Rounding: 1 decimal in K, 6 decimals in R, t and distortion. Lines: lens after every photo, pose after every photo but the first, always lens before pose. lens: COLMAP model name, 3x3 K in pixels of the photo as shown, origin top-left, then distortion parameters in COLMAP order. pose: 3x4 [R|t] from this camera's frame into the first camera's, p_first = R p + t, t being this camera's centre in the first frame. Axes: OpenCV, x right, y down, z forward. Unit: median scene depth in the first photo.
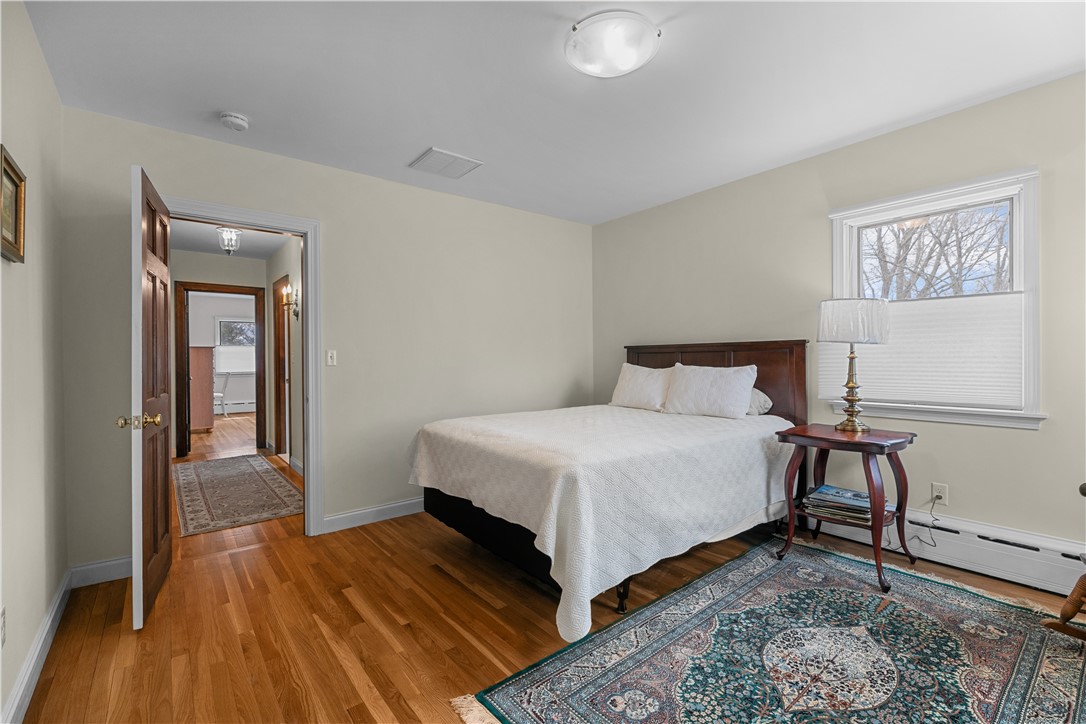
lens RADIAL K [[488.3, 0, 549.7], [0, 488.3, 353.9], [0, 0, 1]] dist [0.000669, 0.000020]
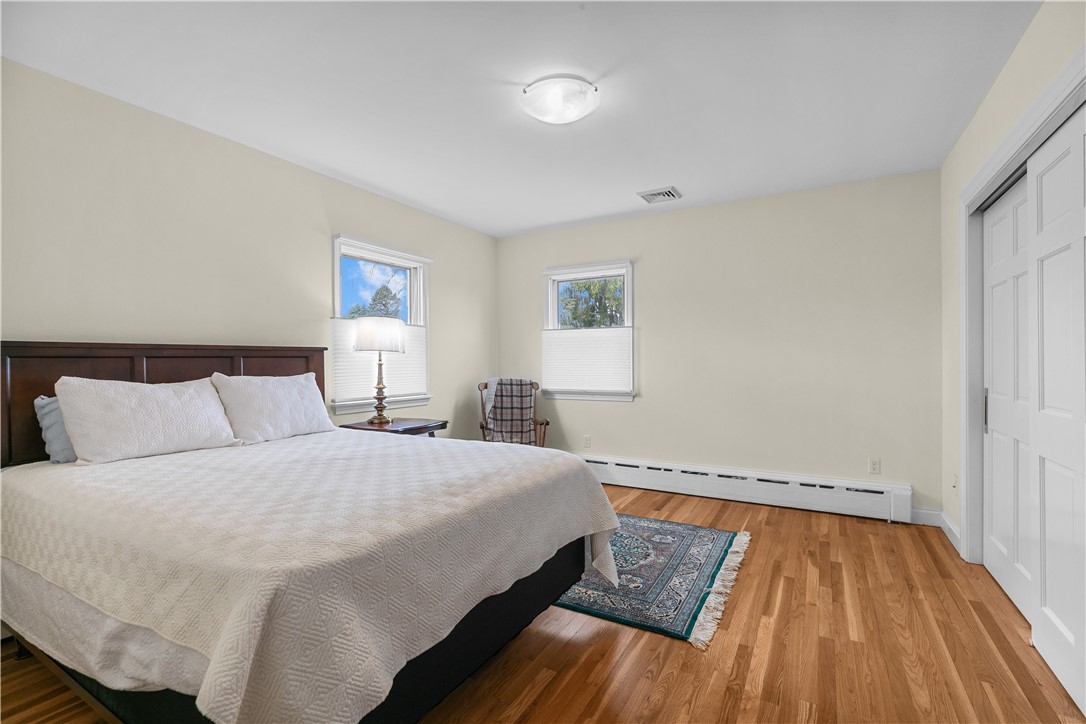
lens RADIAL K [[481.3, 0, 546.6], [0, 481.3, 363.7], [0, 0, 1]] dist [-0.000099, 0.000105]
pose [[-0.365717, 0.003581, 0.930719, -0.689981], [-0.001446, 0.999989, -0.004415, 0.011062], [-0.930725, -0.002960, -0.365708, 1.066987]]
